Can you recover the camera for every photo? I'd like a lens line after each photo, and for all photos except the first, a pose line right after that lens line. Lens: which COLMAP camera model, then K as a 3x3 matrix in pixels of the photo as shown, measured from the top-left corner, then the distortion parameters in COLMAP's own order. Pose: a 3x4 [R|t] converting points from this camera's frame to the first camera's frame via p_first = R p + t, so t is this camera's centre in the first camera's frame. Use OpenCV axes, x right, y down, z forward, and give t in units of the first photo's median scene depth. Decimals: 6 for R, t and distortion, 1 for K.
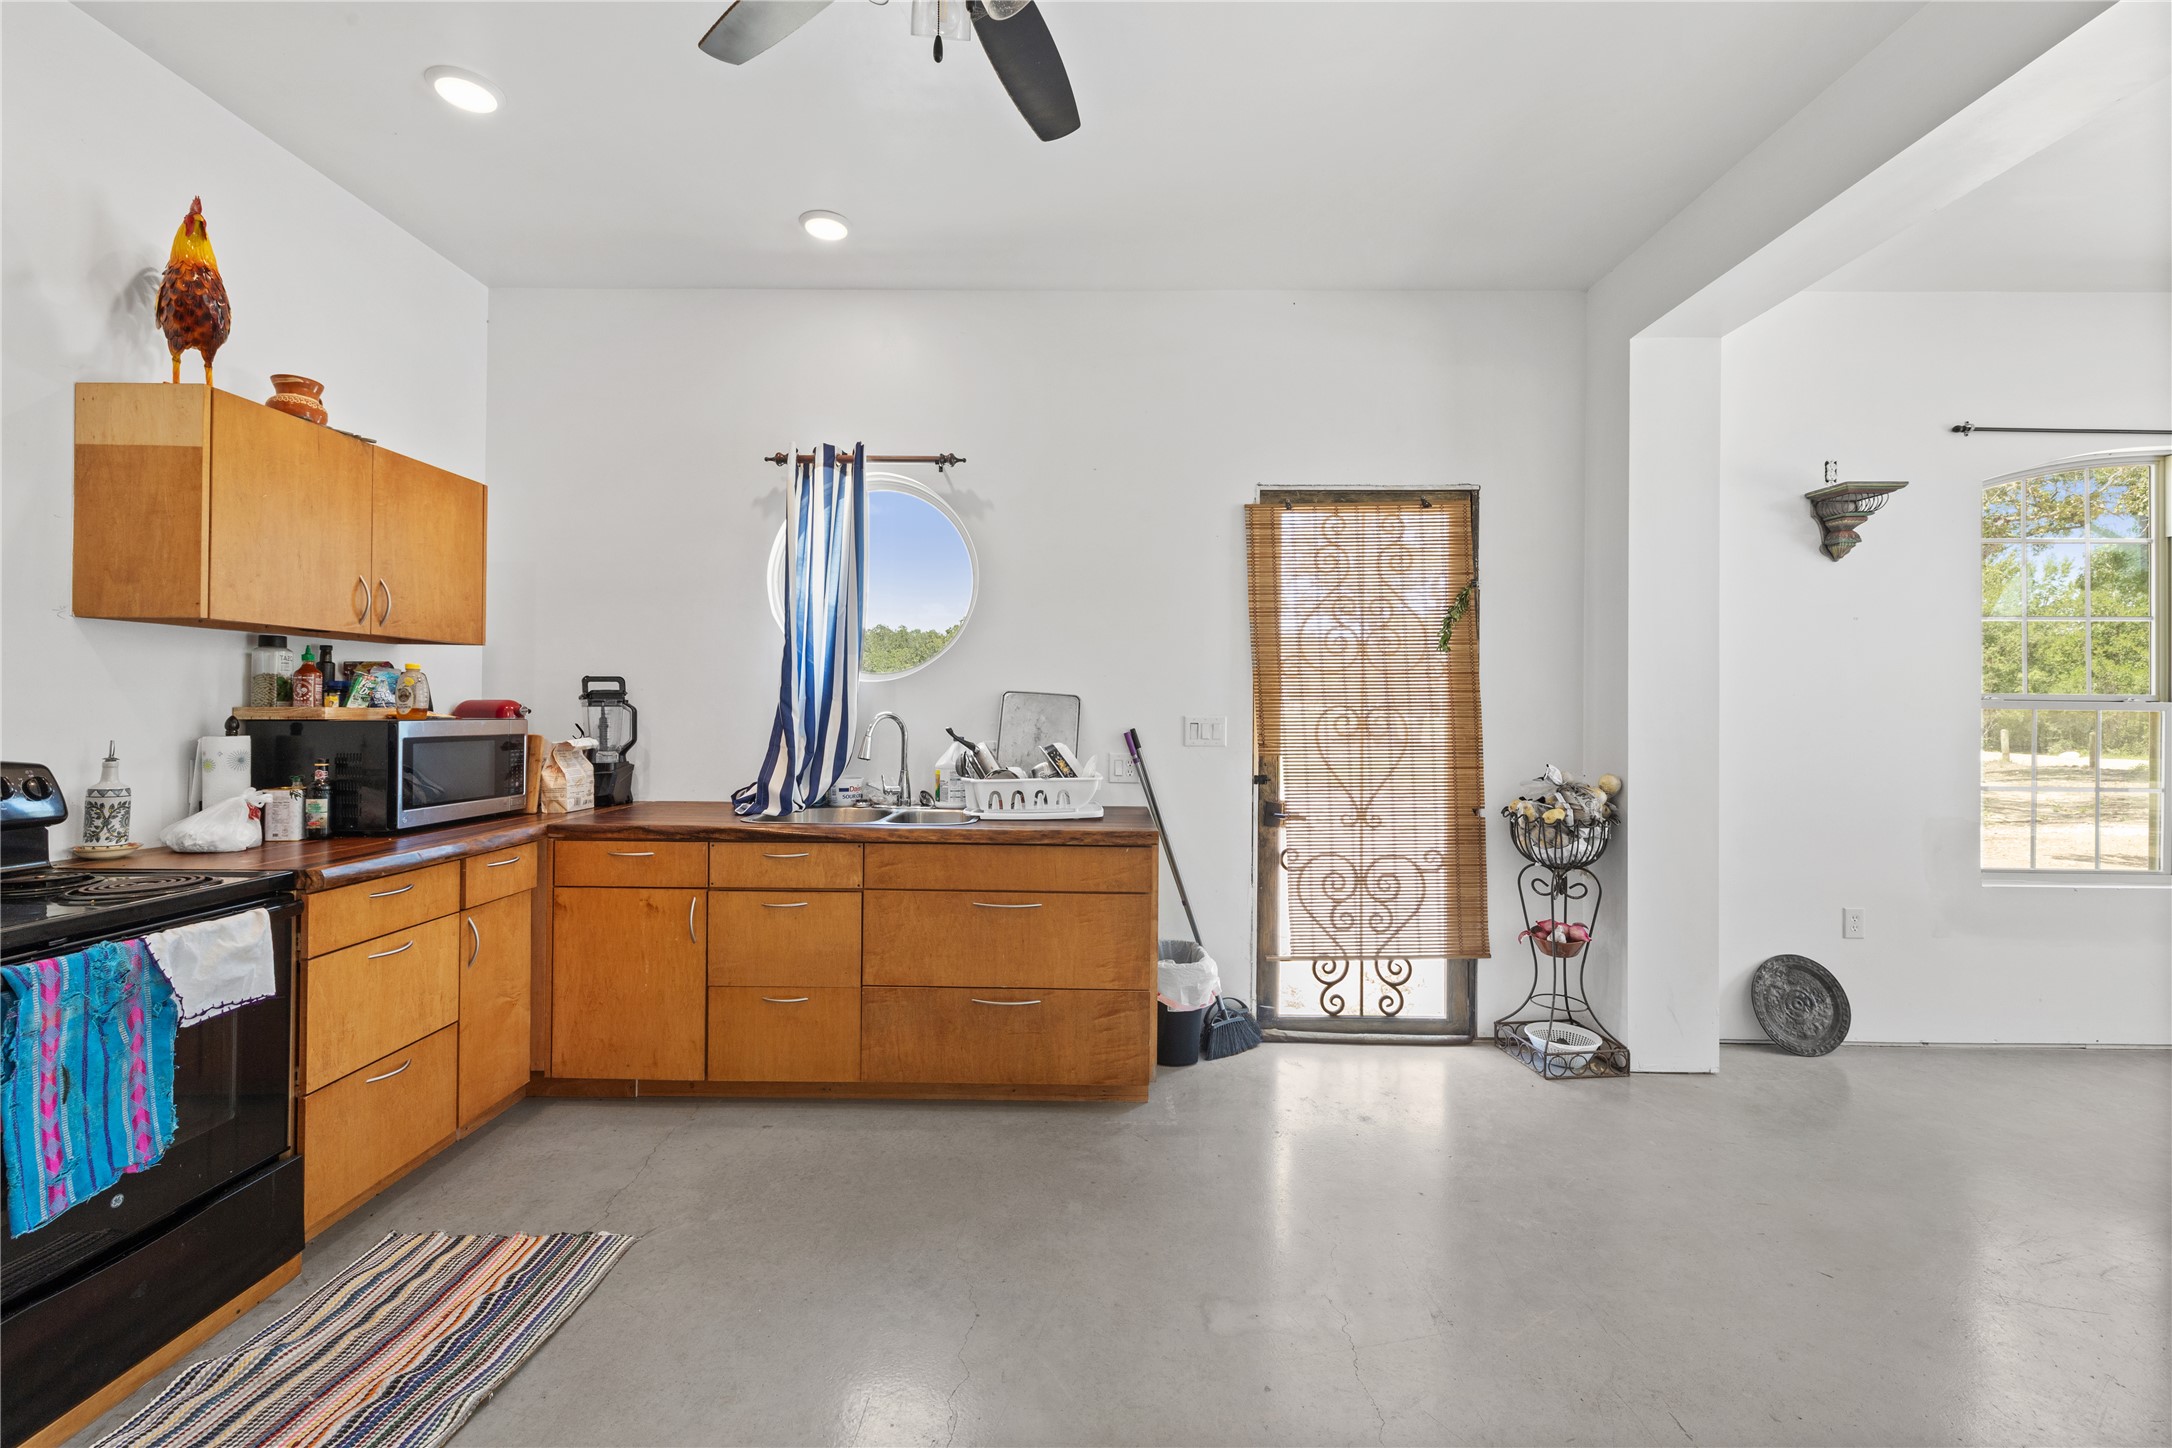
lens RADIAL K [[914.8, 0, 1090.3], [0, 914.8, 704.7], [0, 0, 1]] dist [0.002088, -0.001599]
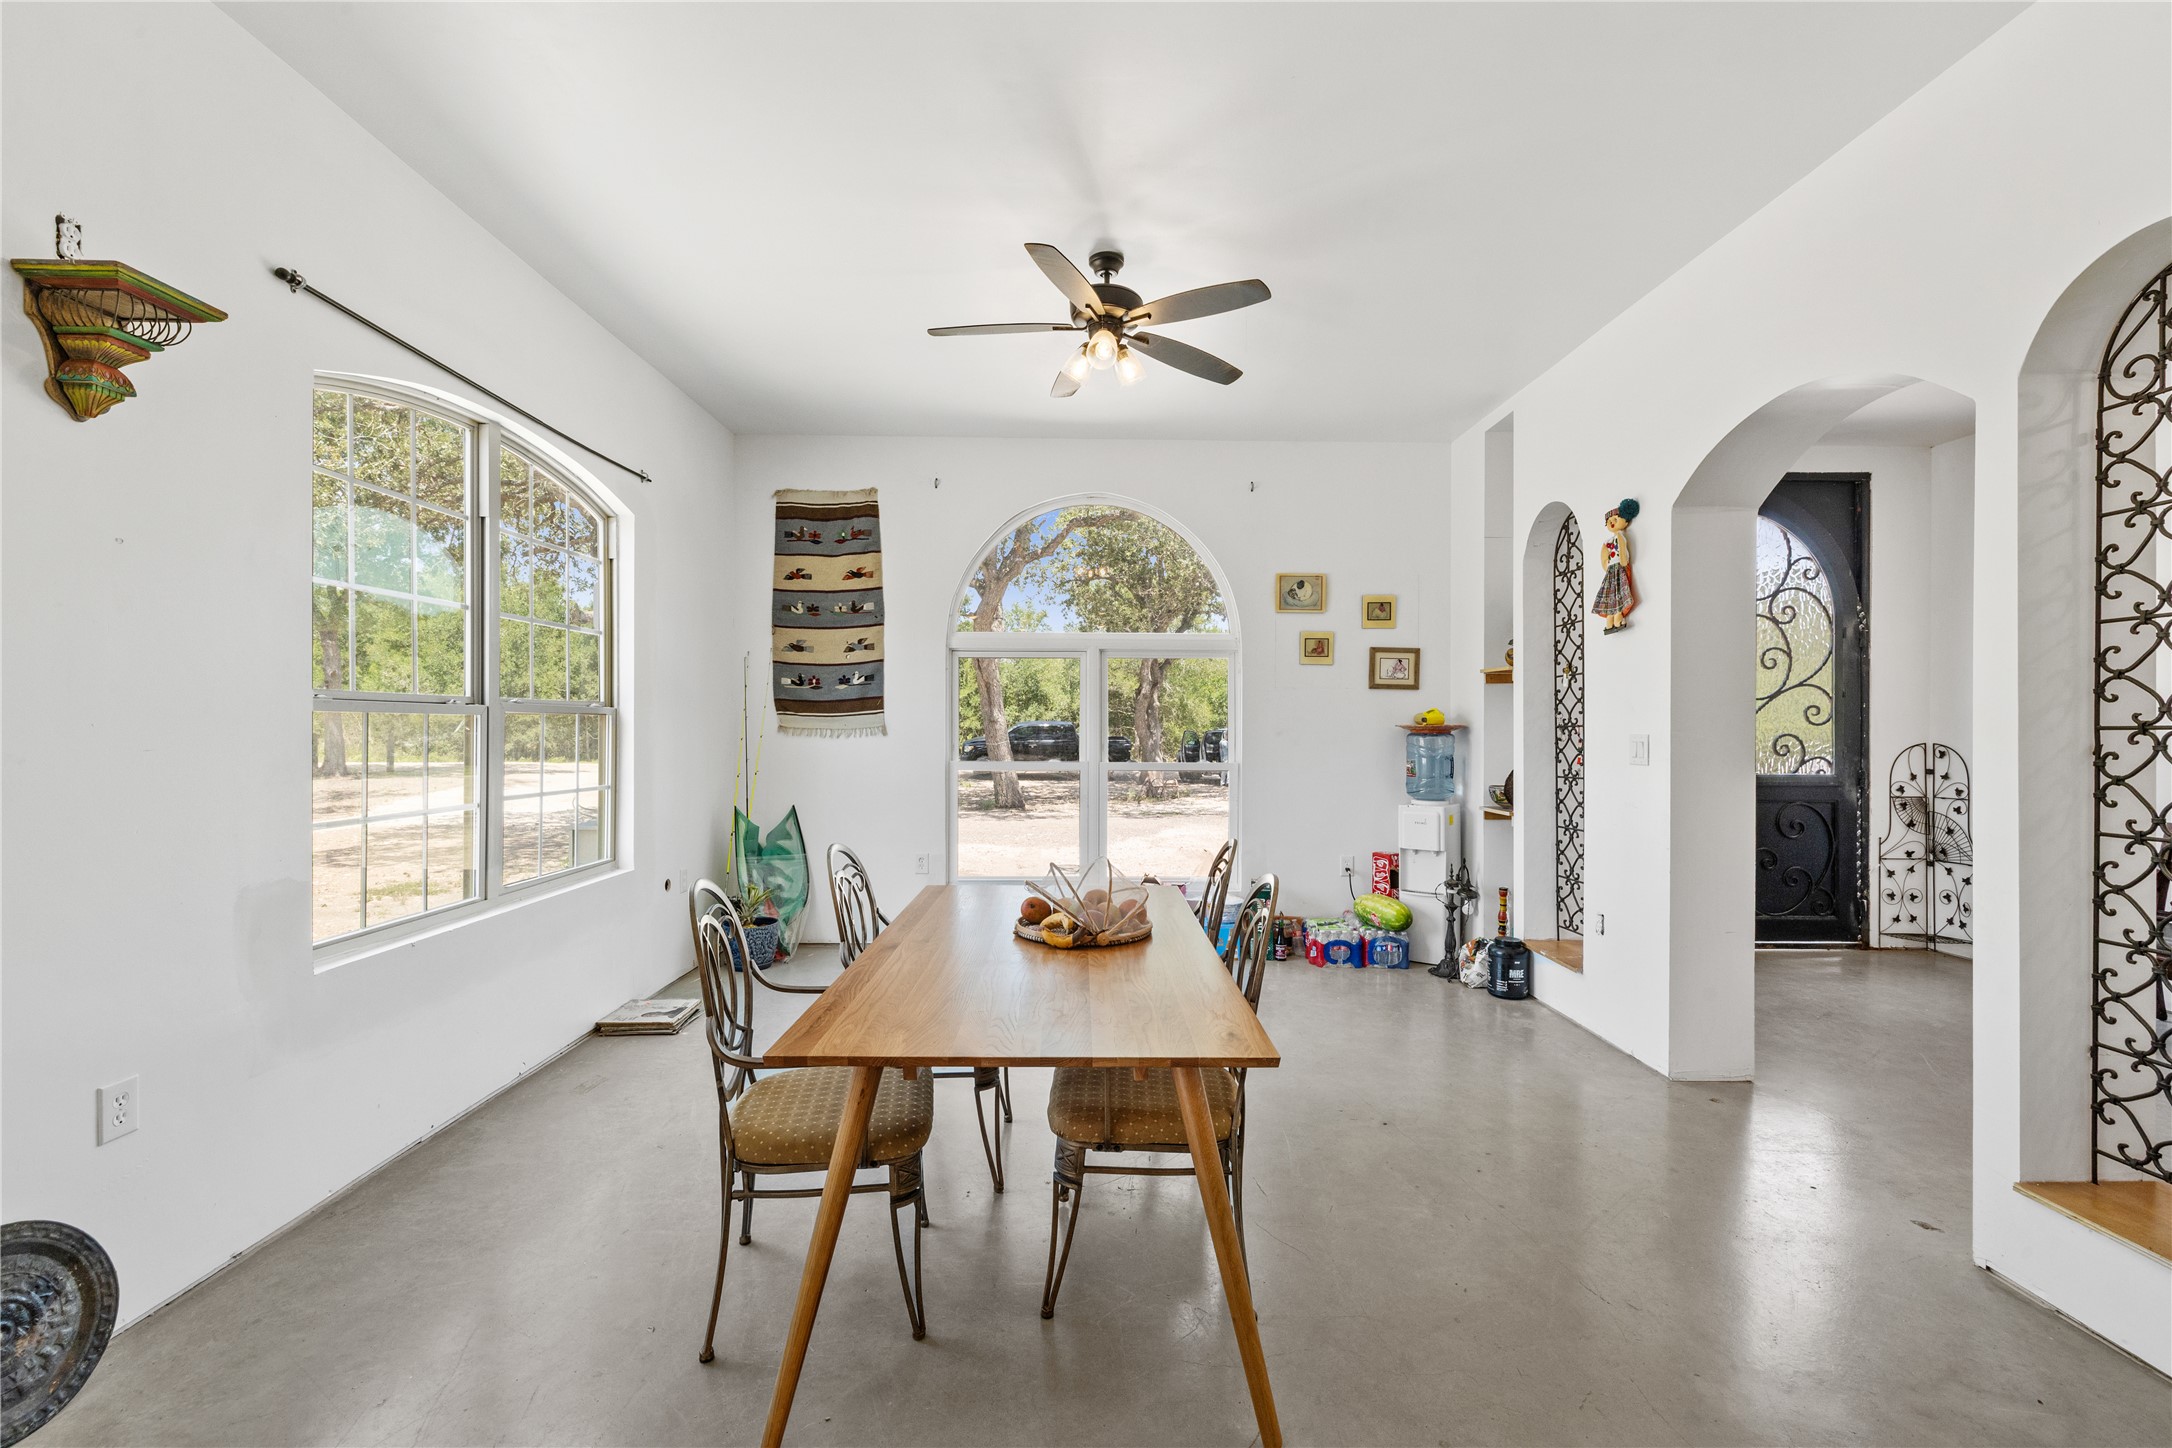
lens RADIAL K [[914.8, 0, 1081.2], [0, 914.8, 726.8], [0, 0, 1]] dist [0.002088, -0.001599]
pose [[-0.021483, -0.008016, 0.999737, 0.291828], [-0.006801, 0.999946, 0.007872, 0.007167], [-0.999746, -0.006630, -0.021537, 0.454309]]
